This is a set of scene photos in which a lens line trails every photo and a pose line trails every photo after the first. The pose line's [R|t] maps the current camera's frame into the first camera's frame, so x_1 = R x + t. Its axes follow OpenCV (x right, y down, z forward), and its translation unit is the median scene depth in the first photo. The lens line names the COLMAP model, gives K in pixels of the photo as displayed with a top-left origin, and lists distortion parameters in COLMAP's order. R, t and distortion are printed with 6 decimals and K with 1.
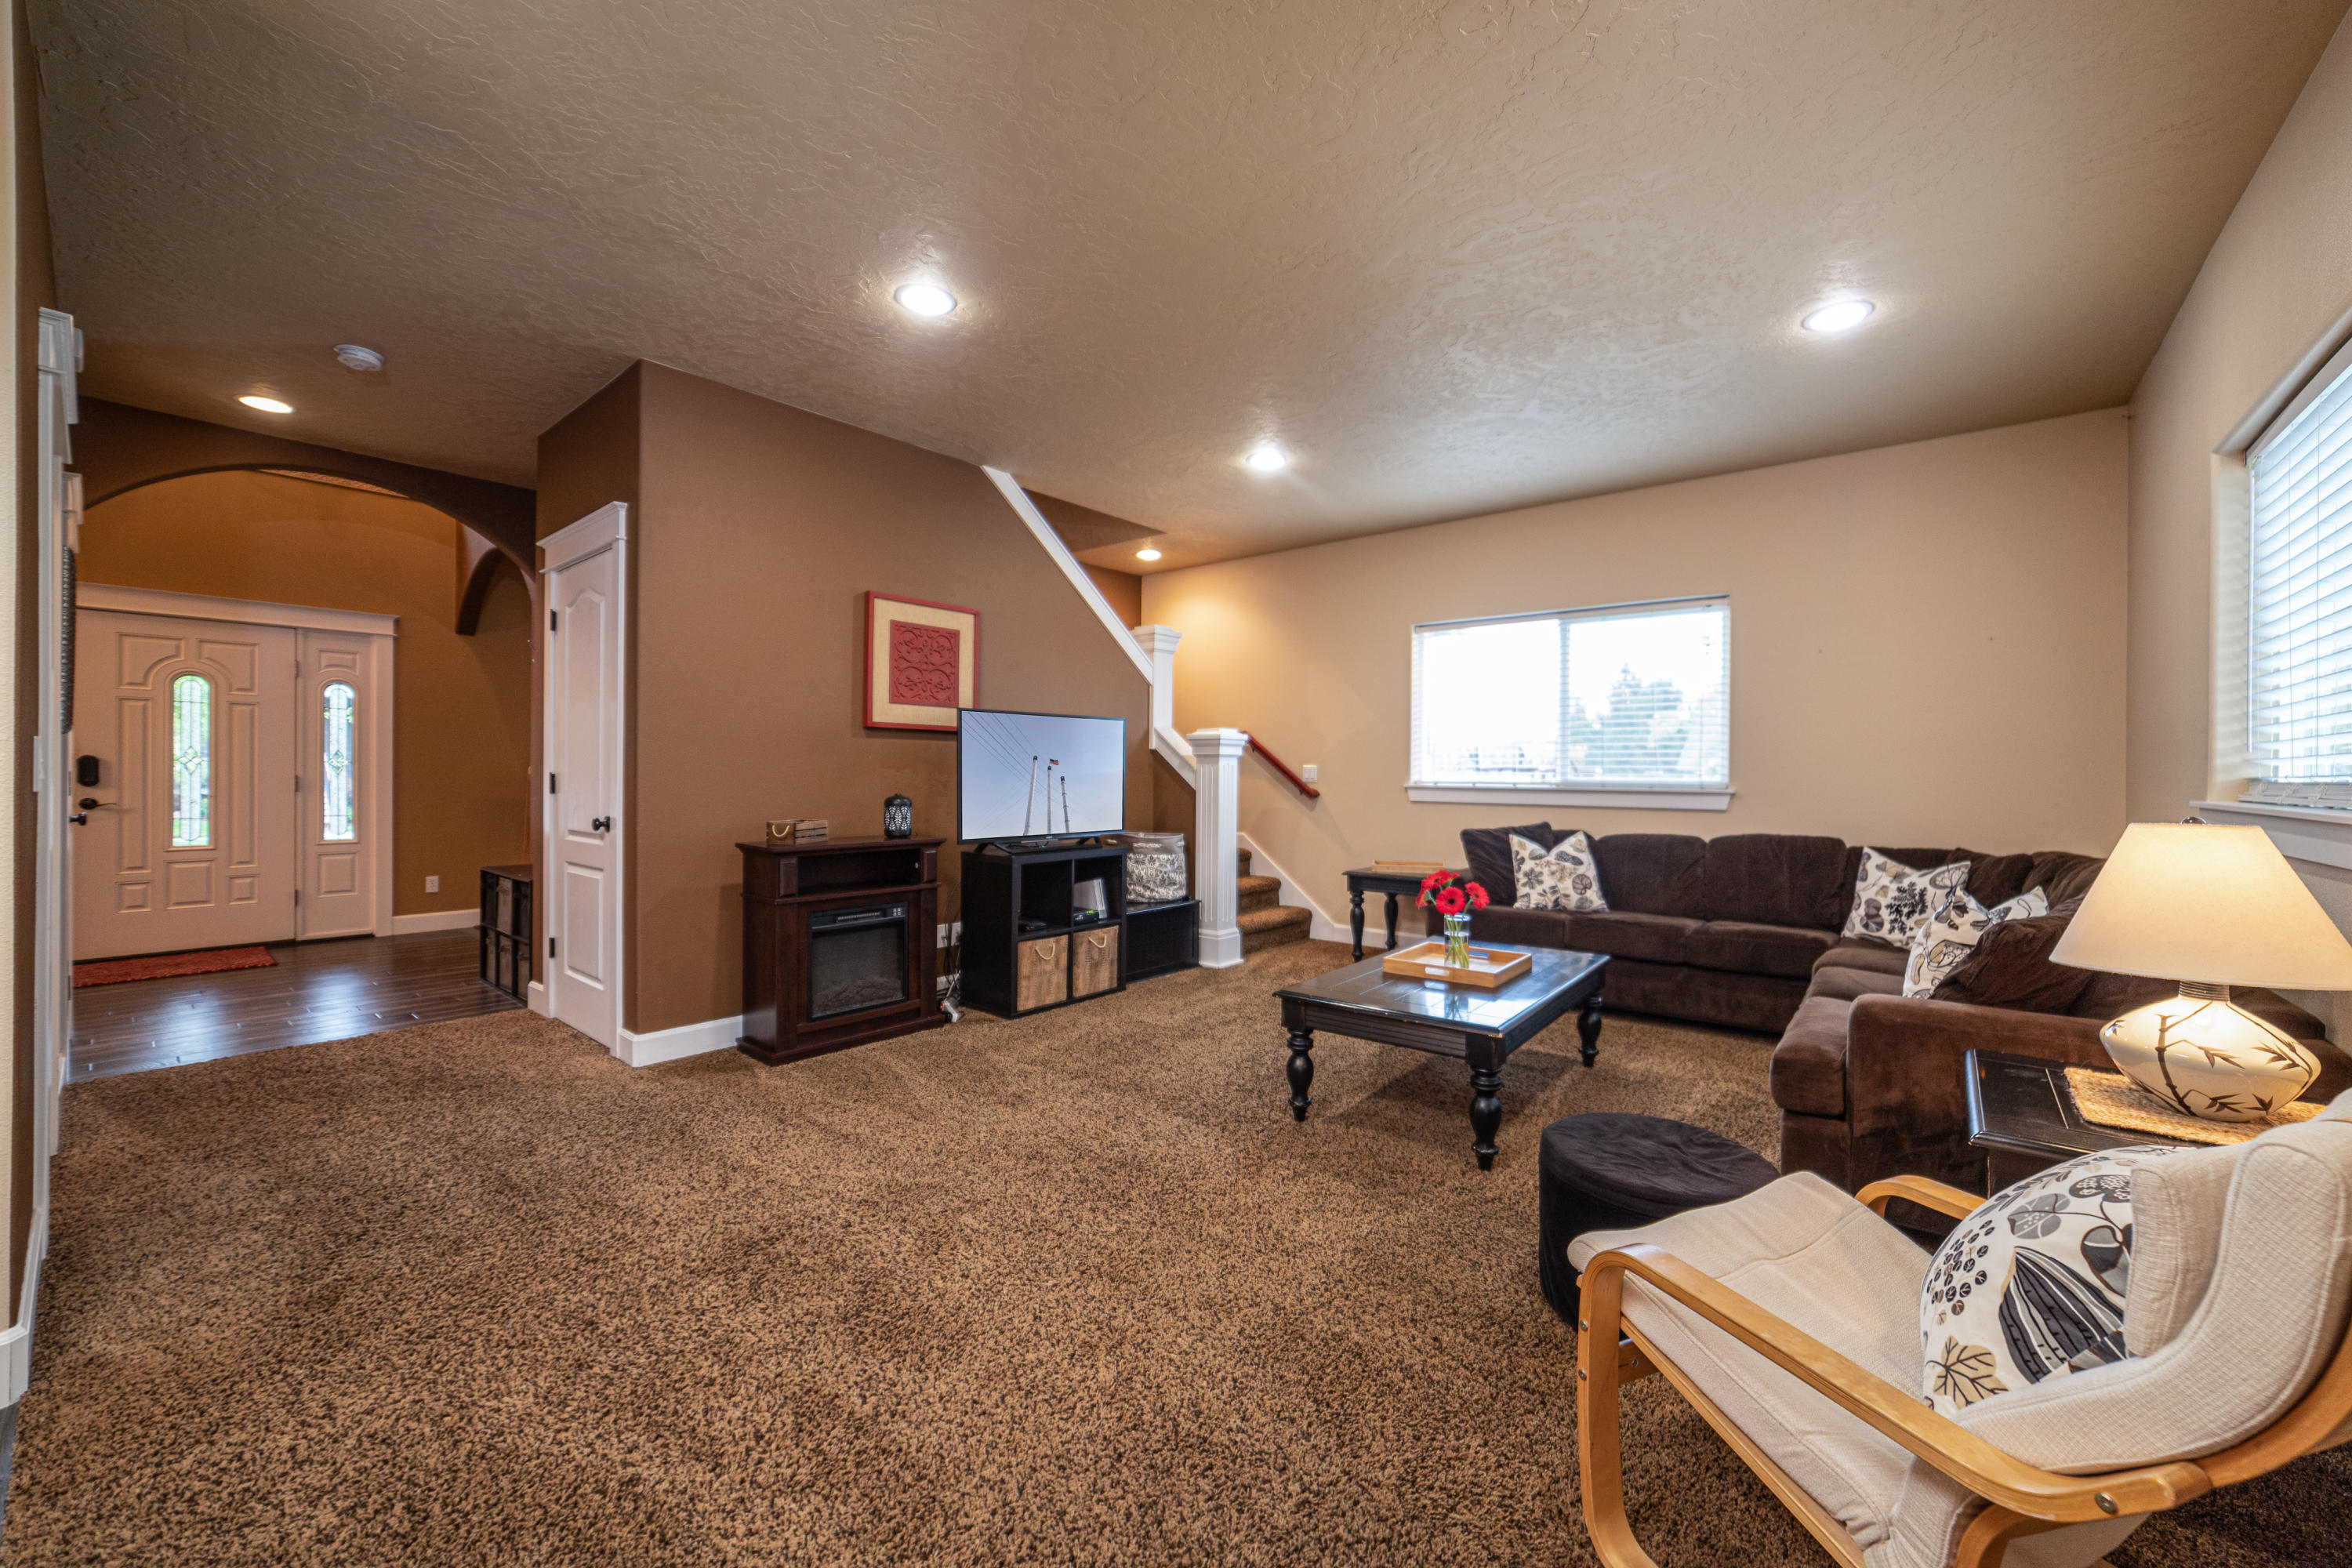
lens RADIAL K [[905.3, 0, 1181.8], [0, 905.3, 771.3], [0, 0, 1]] dist [-0.007597, 0.002546]
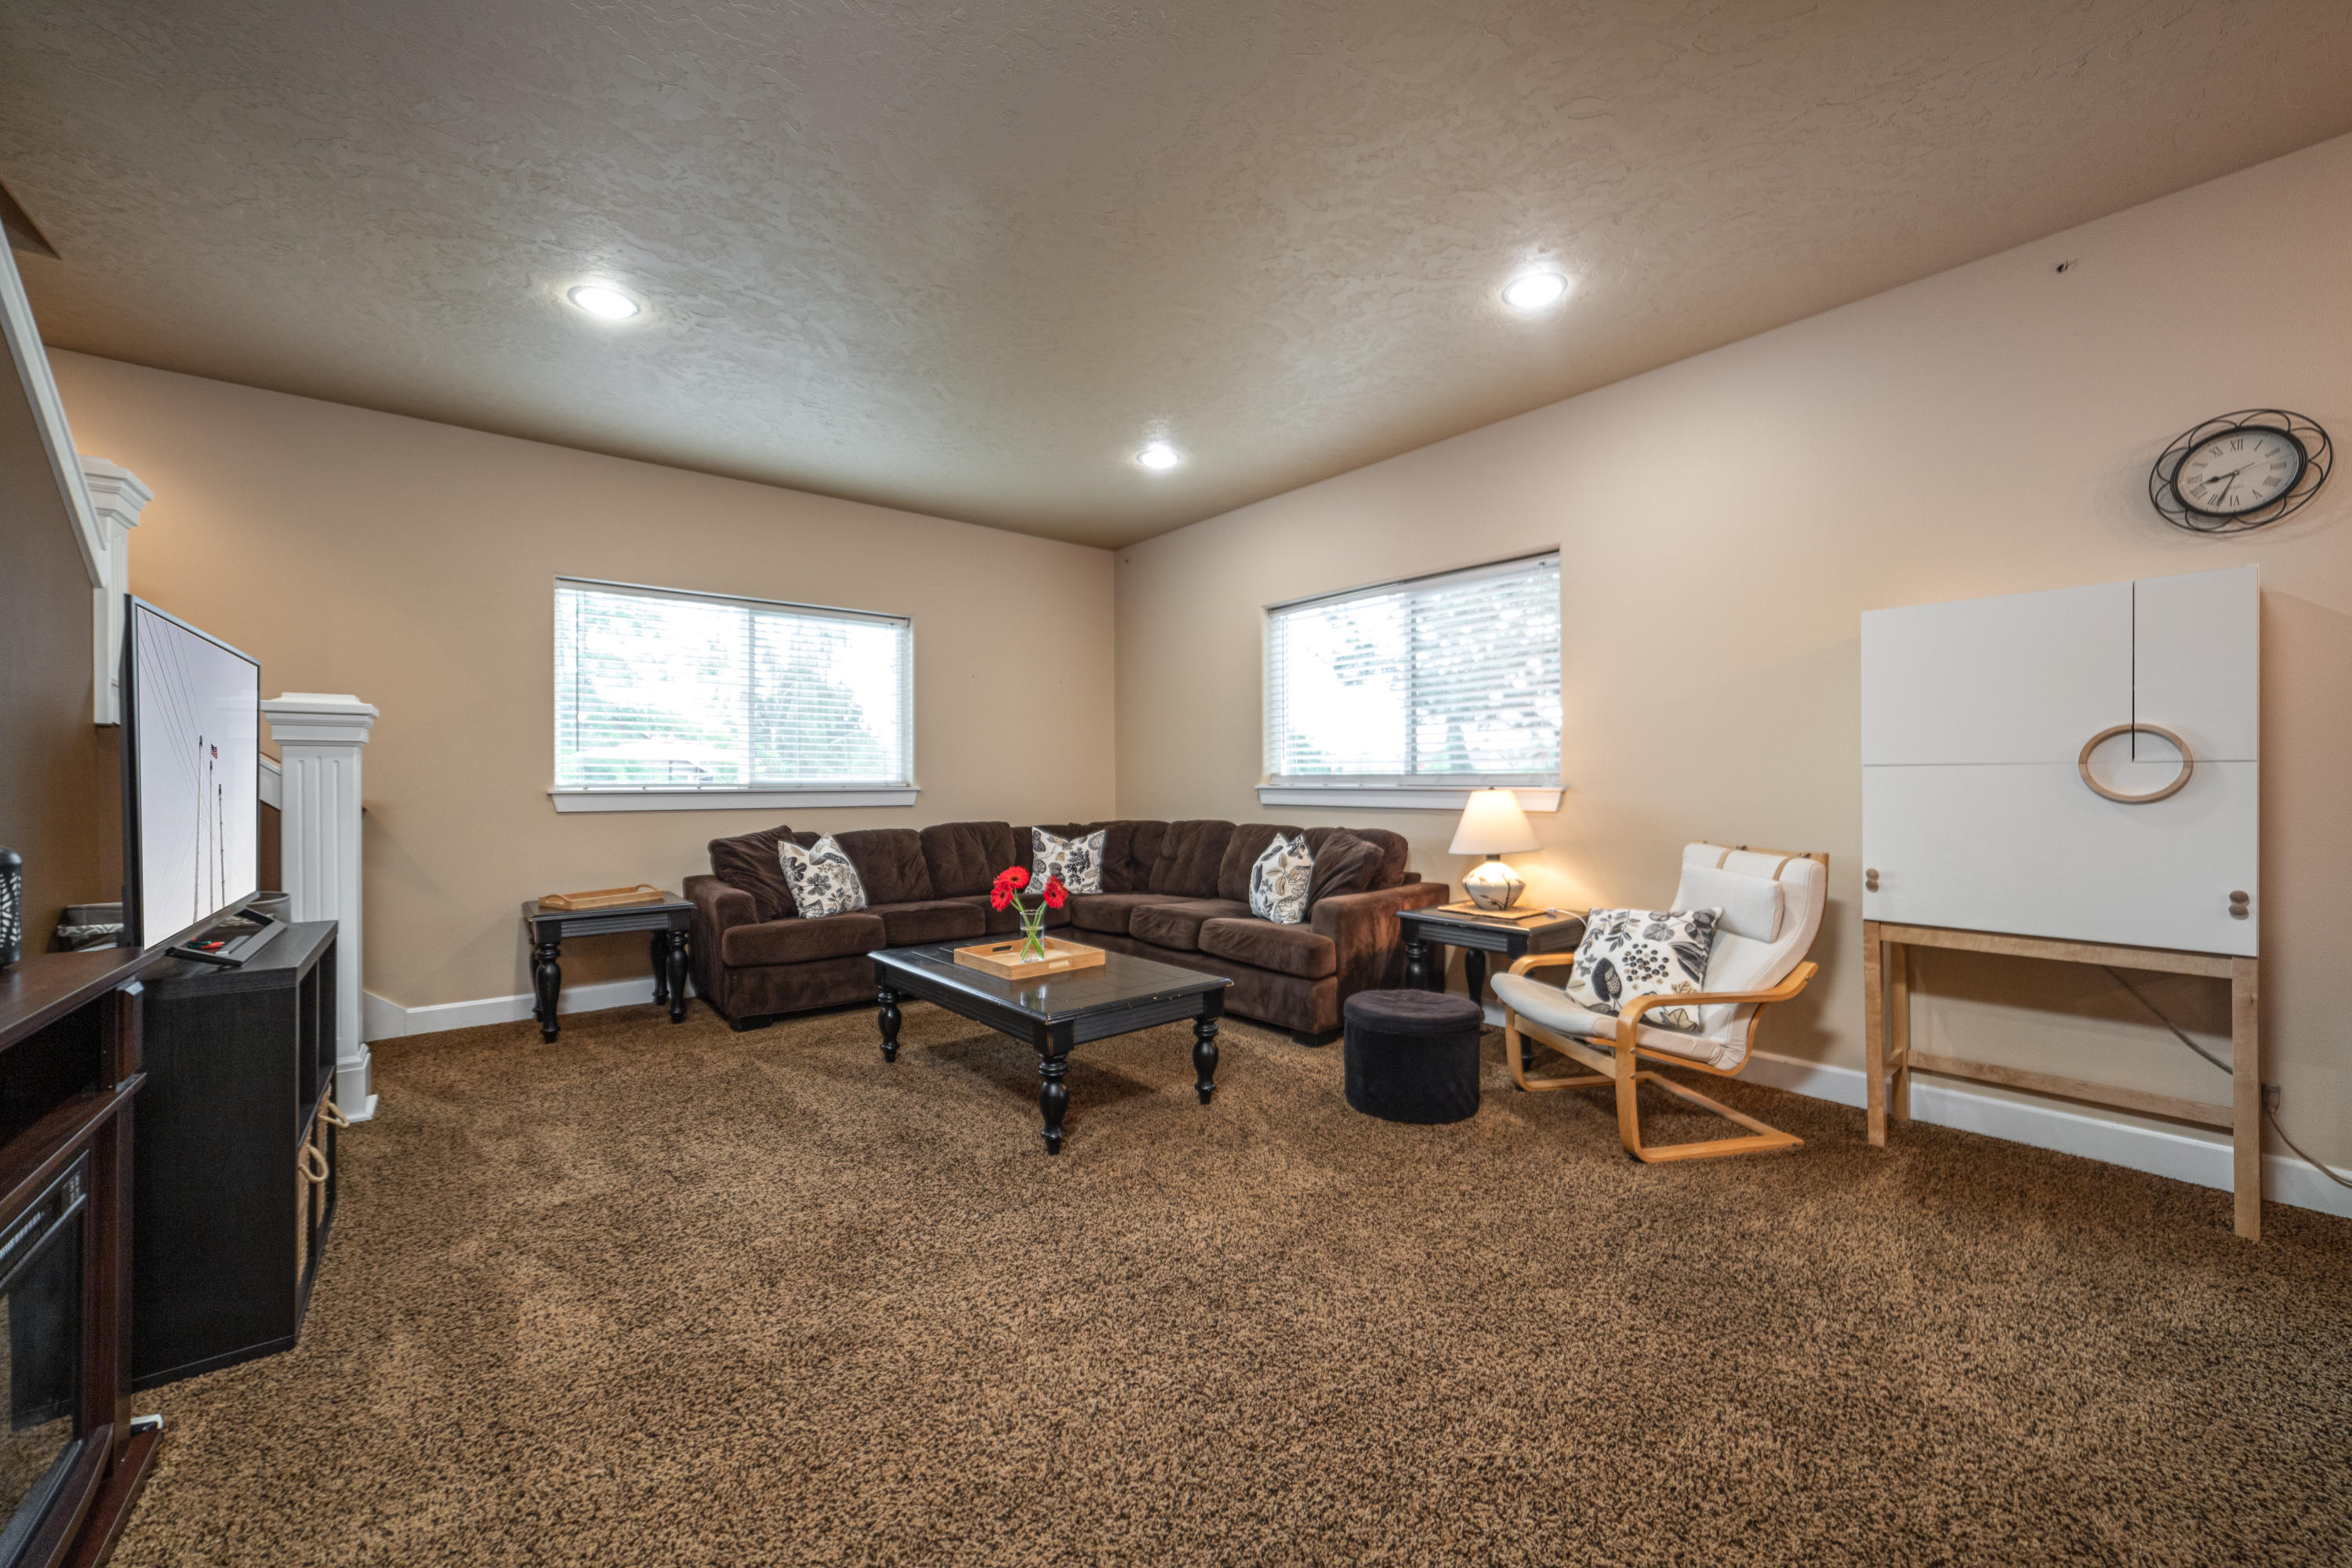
lens RADIAL K [[905.3, 0, 1172.8], [0, 905.3, 778.7], [0, 0, 1]] dist [-0.007597, 0.002546]
pose [[0.196265, -0.003966, 0.980543, -0.520726], [0.003901, 0.999987, 0.003263, 0.007316], [-0.980543, 0.003185, 0.196278, 0.506633]]
